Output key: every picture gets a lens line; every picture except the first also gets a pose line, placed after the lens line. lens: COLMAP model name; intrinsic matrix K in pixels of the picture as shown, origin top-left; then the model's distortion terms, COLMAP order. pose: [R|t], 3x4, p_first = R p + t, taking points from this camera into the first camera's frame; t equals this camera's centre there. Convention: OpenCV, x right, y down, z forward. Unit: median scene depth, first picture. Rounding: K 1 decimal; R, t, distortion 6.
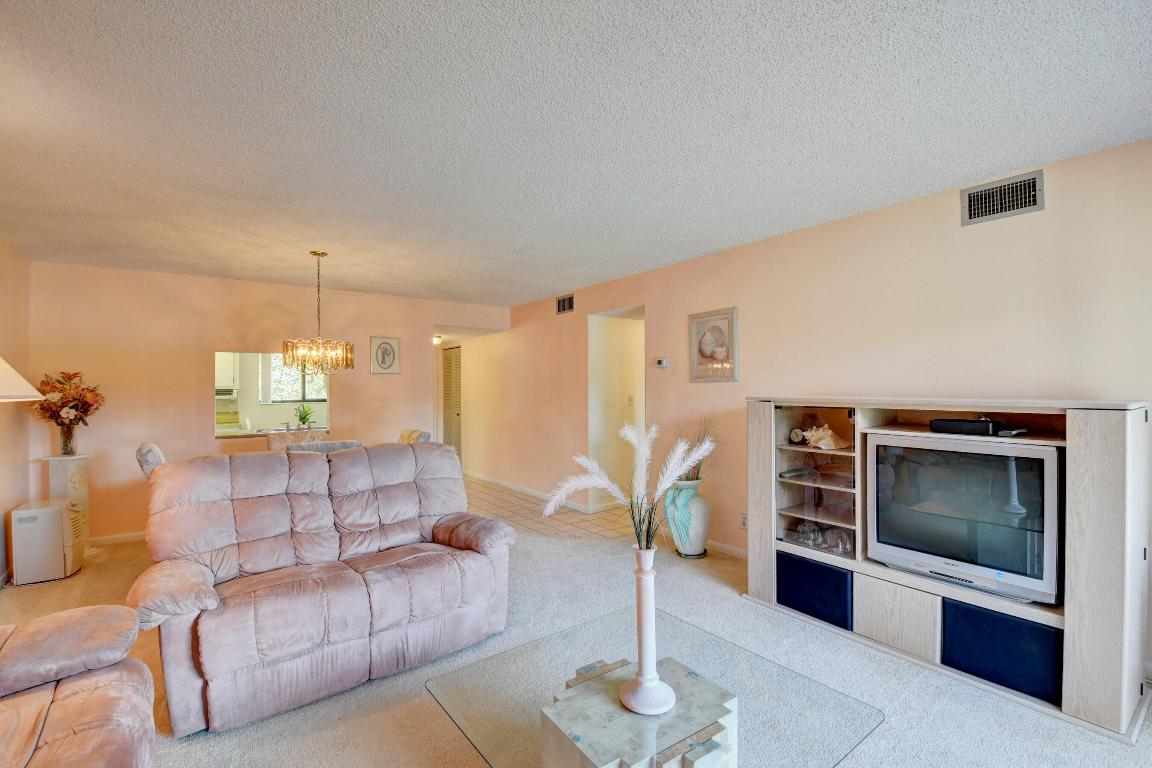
lens RADIAL K [[514.3, 0, 576.0], [0, 514.3, 384.0], [0, 0, 1]] dist [-0.002665, -0.015039]
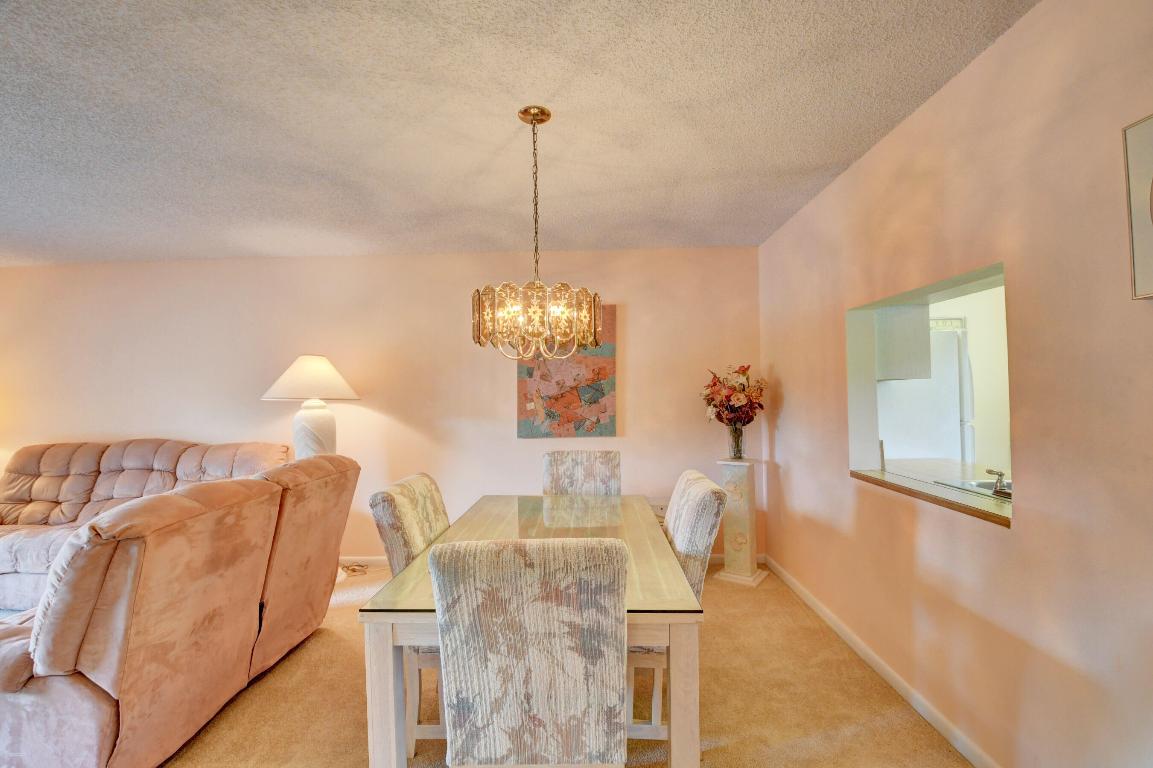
lens RADIAL K [[507.2, 0, 573.2], [0, 507.2, 387.1], [0, 0, 1]] dist [0.001291, -0.013853]
pose [[-0.619907, 0.010662, -0.784603, -0.132372], [0.027968, 0.999573, -0.008514, 0.013610], [0.784177, -0.027221, -0.619940, 1.306537]]
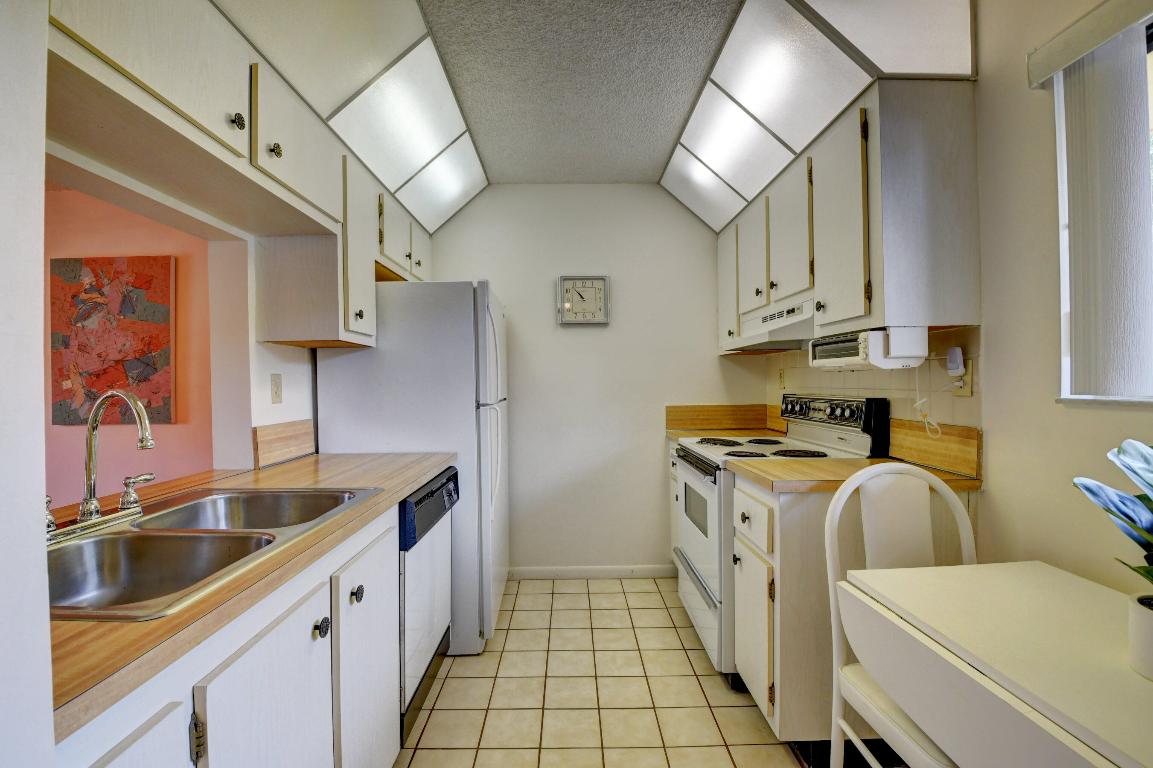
lens RADIAL K [[501.8, 0, 573.8], [0, 501.8, 383.0], [0, 0, 1]] dist [0.013690, -0.020804]
pose [[-0.594560, 0.014528, -0.803920, -0.677908], [0.023180, 0.999731, 0.000924, 0.053046], [0.803717, -0.018085, -0.594736, 1.695678]]
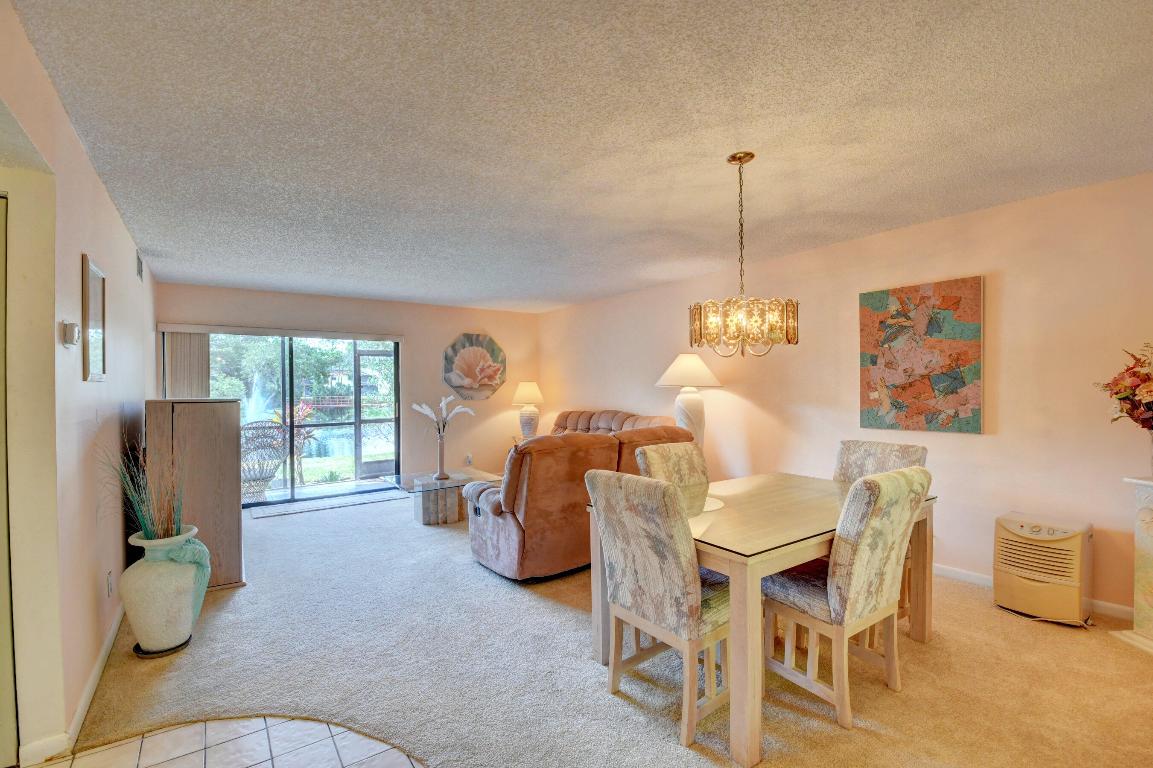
lens RADIAL K [[507.2, 0, 573.2], [0, 507.2, 387.1], [0, 0, 1]] dist [0.001291, -0.013853]
pose [[-0.999414, 0.021363, 0.026733, -0.306105], [0.021237, 0.999762, -0.004982, 0.016970], [-0.026833, -0.004411, -0.999630, 1.584791]]
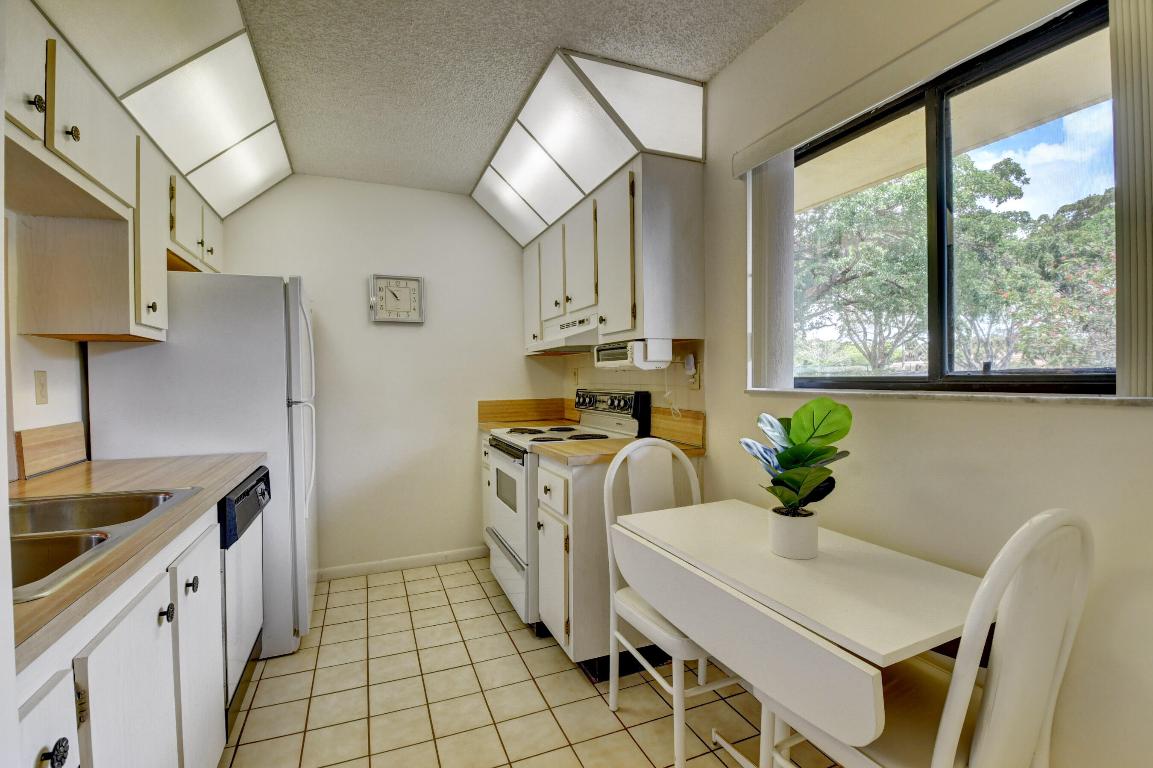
lens RADIAL K [[507.2, 0, 573.2], [0, 507.2, 387.1], [0, 0, 1]] dist [0.001291, -0.013853]
pose [[-0.251977, 0.029235, -0.967292, -0.603358], [0.022966, 0.999443, 0.024225, 0.051935], [0.967461, -0.016111, -0.252508, 1.718625]]
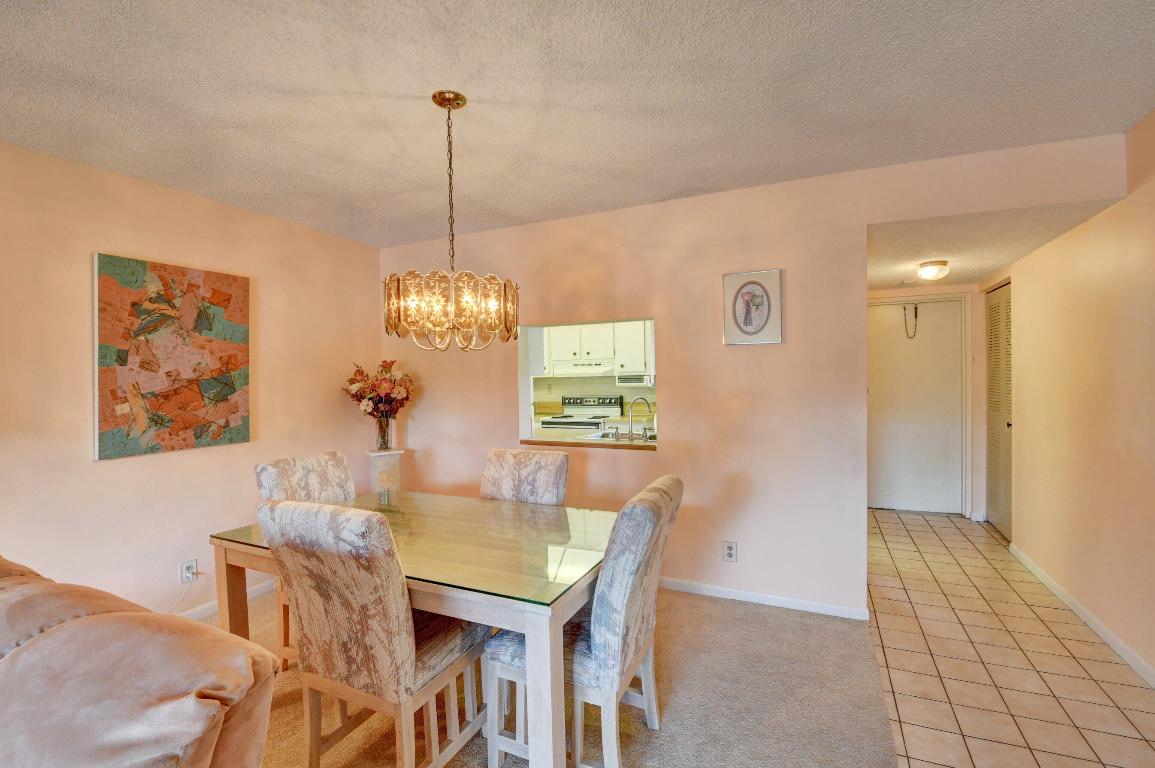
lens RADIAL K [[515.6, 0, 577.5], [0, 515.6, 384.0], [0, 0, 1]] dist [-0.002665, -0.015039]
pose [[0.474131, 0.010501, -0.880392, -0.008748], [0.021141, 0.999505, 0.023307, 0.005564], [0.880201, -0.029662, 0.473674, 0.853946]]
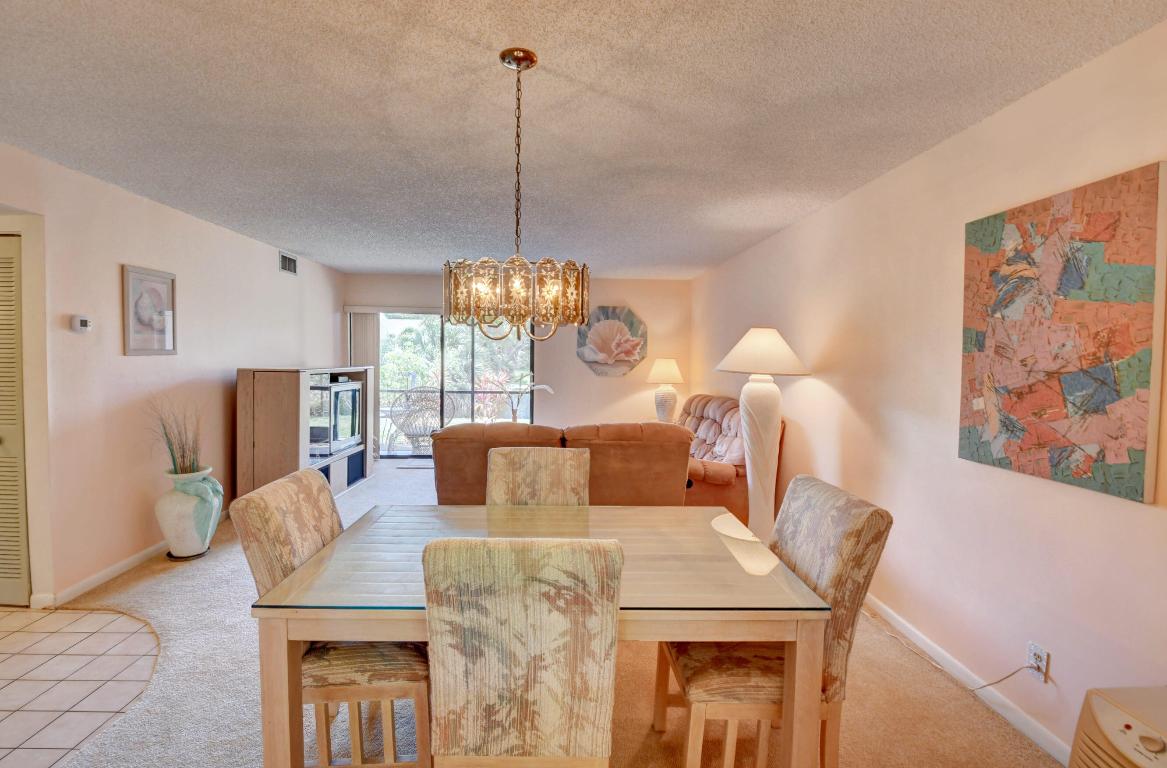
lens RADIAL K [[526.1, 0, 578.1], [0, 526.1, 374.7], [0, 0, 1]] dist [-0.000737, -0.013470]
pose [[-0.826517, -0.021375, 0.562506, -0.785995], [-0.009459, 0.999665, 0.024089, 0.000405], [-0.562833, 0.014590, -0.826442, 1.322671]]
